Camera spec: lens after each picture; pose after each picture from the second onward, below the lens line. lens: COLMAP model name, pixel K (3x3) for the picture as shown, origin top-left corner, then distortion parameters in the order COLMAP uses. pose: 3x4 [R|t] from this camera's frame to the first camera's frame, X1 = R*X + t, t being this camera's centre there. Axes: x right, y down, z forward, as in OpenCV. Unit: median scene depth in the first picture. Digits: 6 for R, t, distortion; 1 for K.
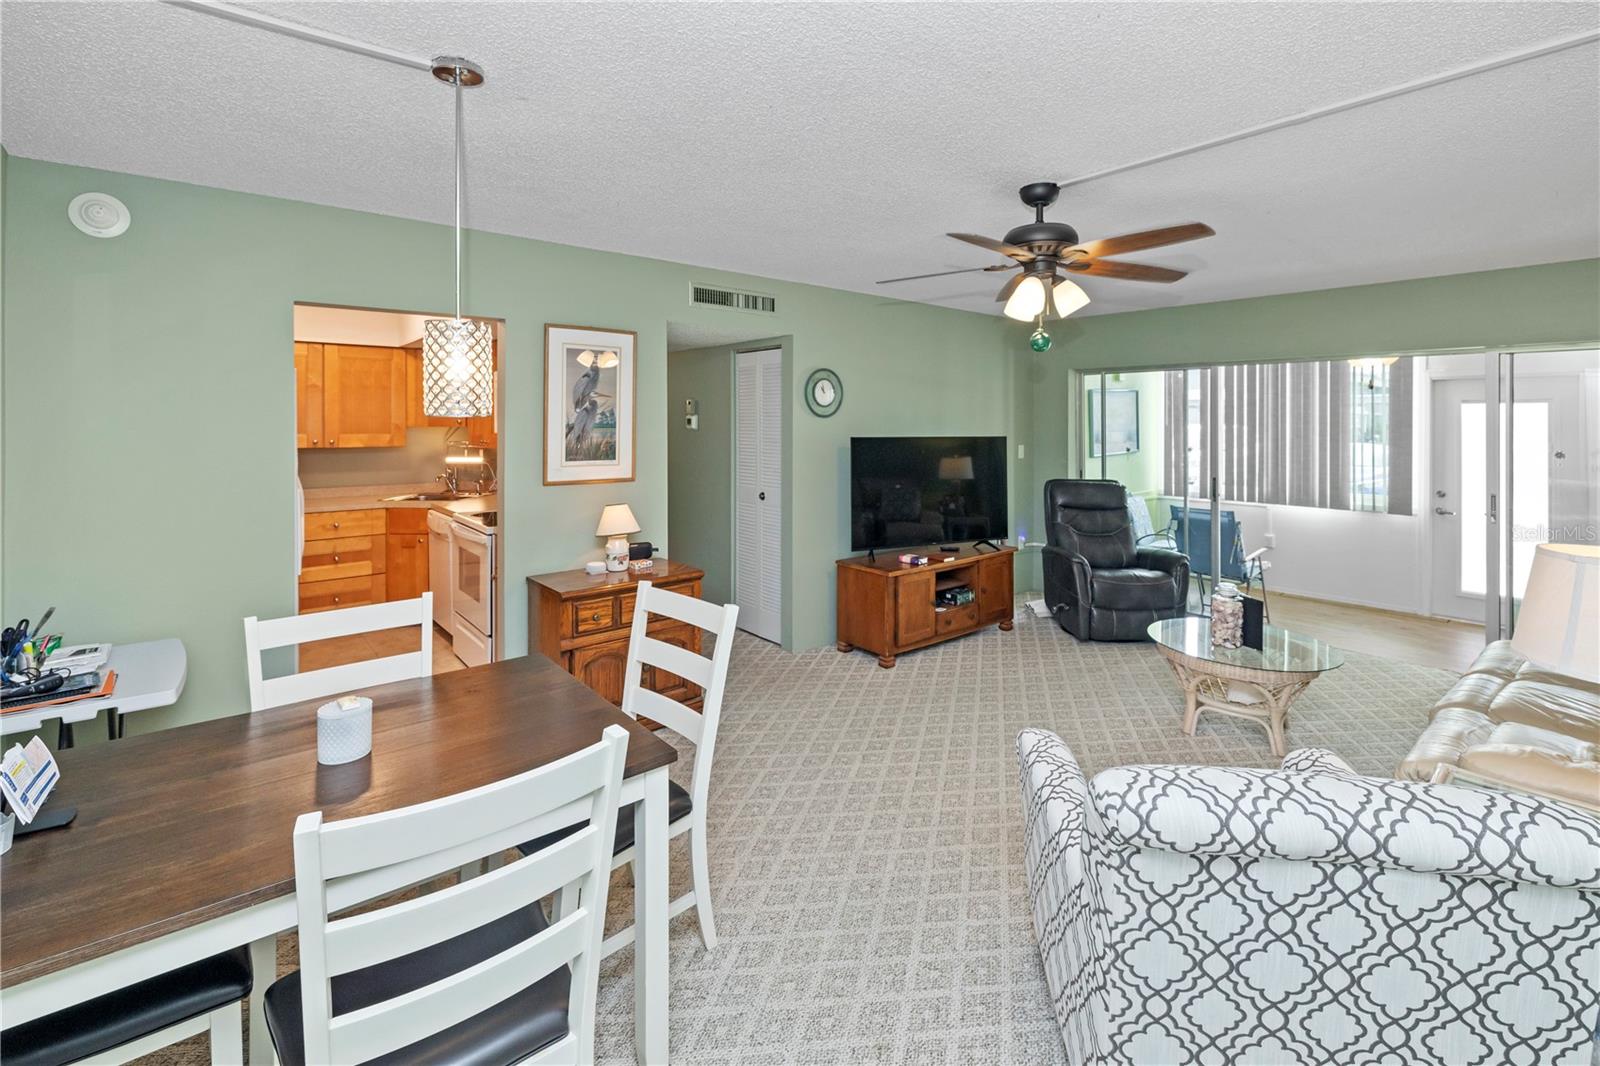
lens RADIAL K [[717.3, 0, 807.5], [0, 717.3, 419.9], [0, 0, 1]] dist [-0.000803, 0.000213]
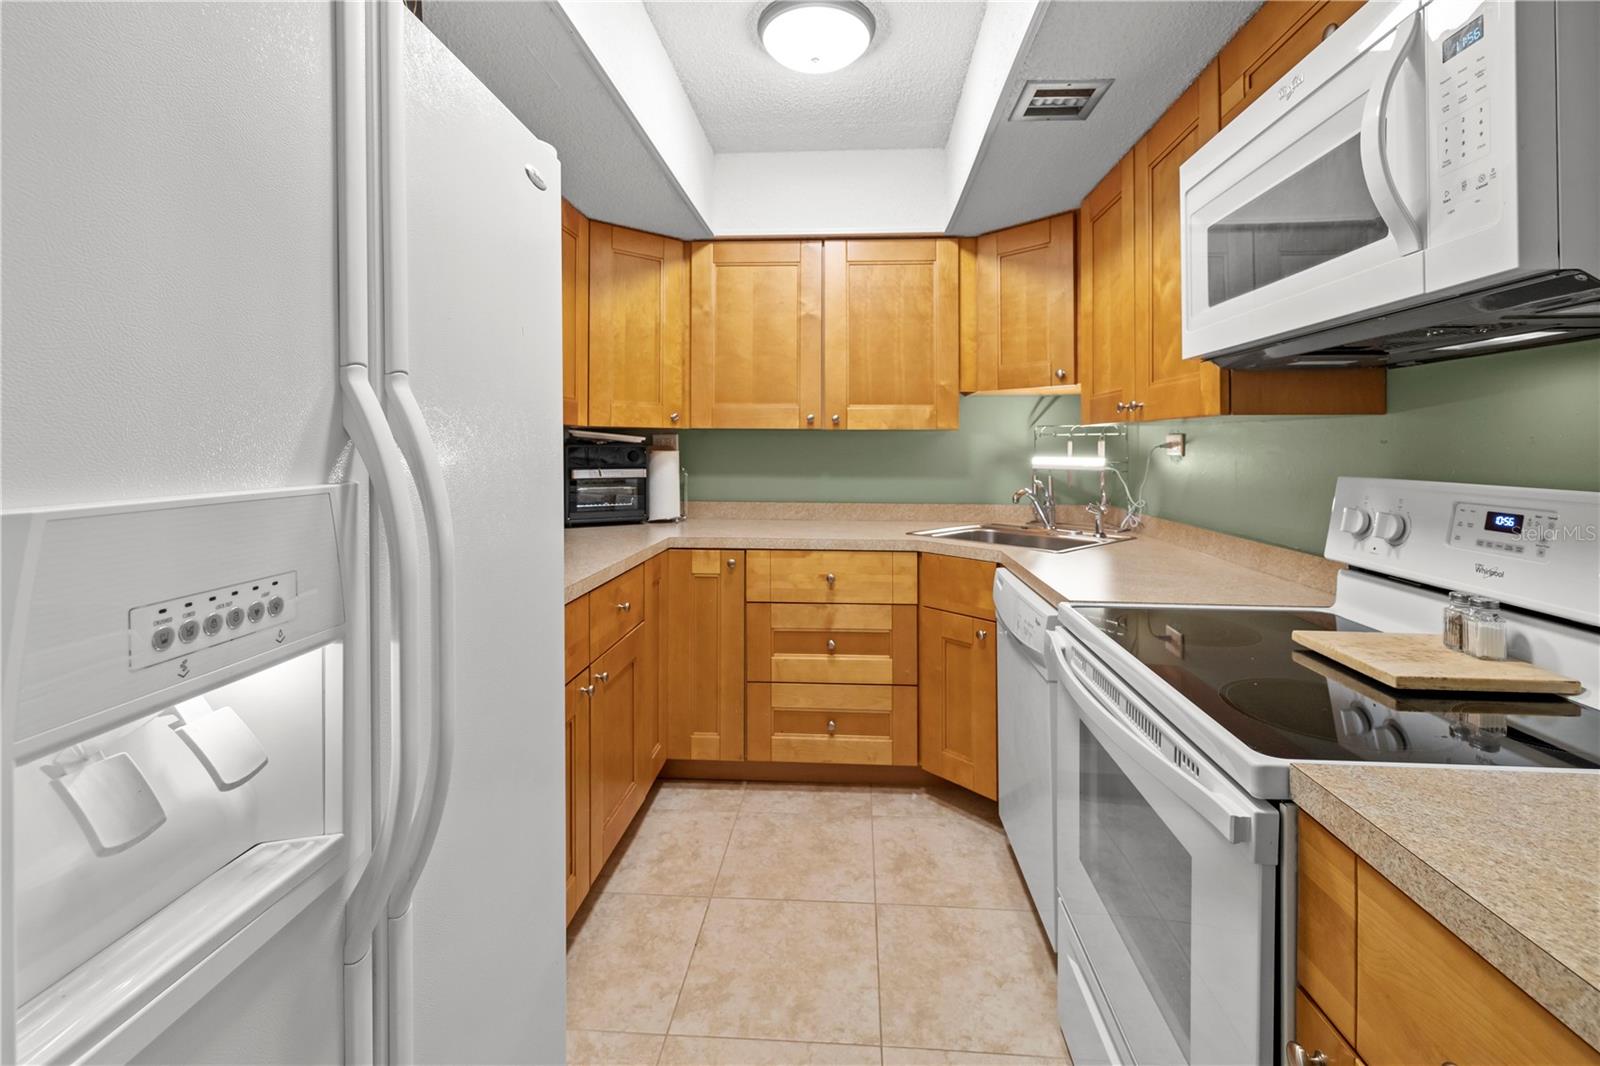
lens RADIAL K [[717.3, 0, 814.3], [0, 717.3, 444.0], [0, 0, 1]] dist [-0.000803, 0.000213]
pose [[0.723406, 0.000898, -0.690423, -0.298379], [-0.001515, 0.999999, -0.000286, 0.049624], [0.690422, 0.001253, 0.723406, 0.591849]]
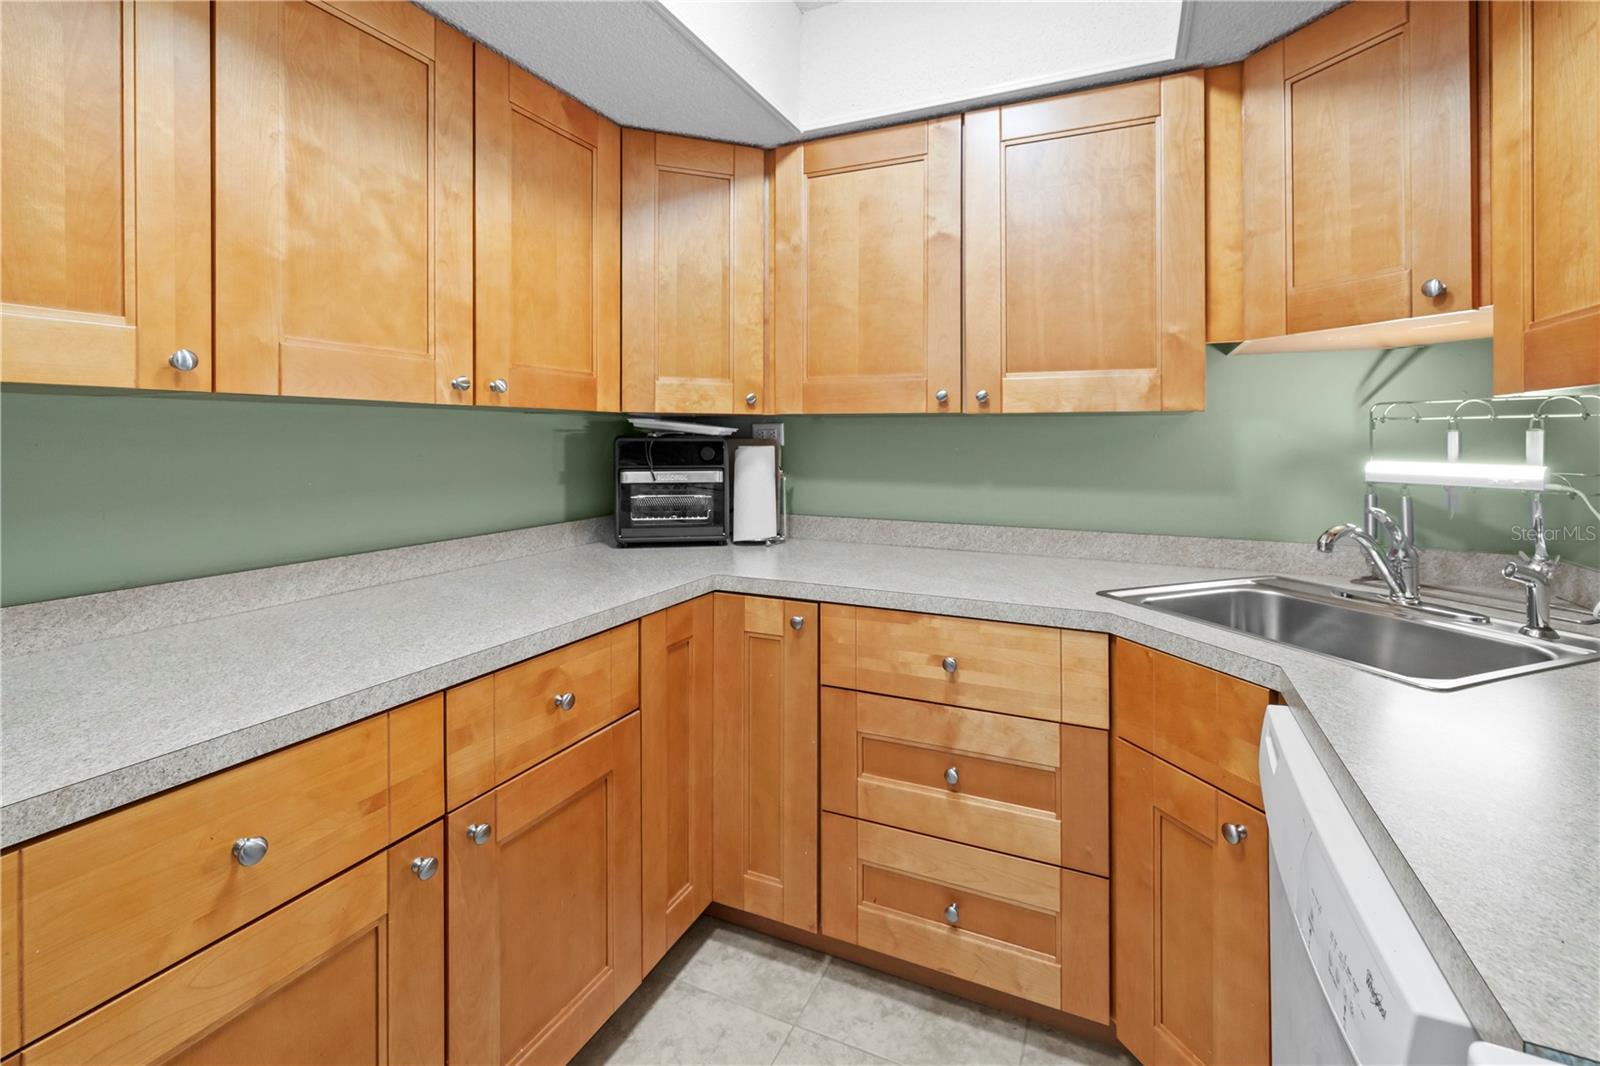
lens RADIAL K [[717.3, 0, 809.5], [0, 717.3, 436.2], [0, 0, 1]] dist [-0.000803, 0.000213]
pose [[0.426584, 0.000404, -0.904448, -0.389428], [-0.000509, 1.000000, 0.000206, 0.049254], [0.904448, 0.000373, 0.426584, 0.775860]]
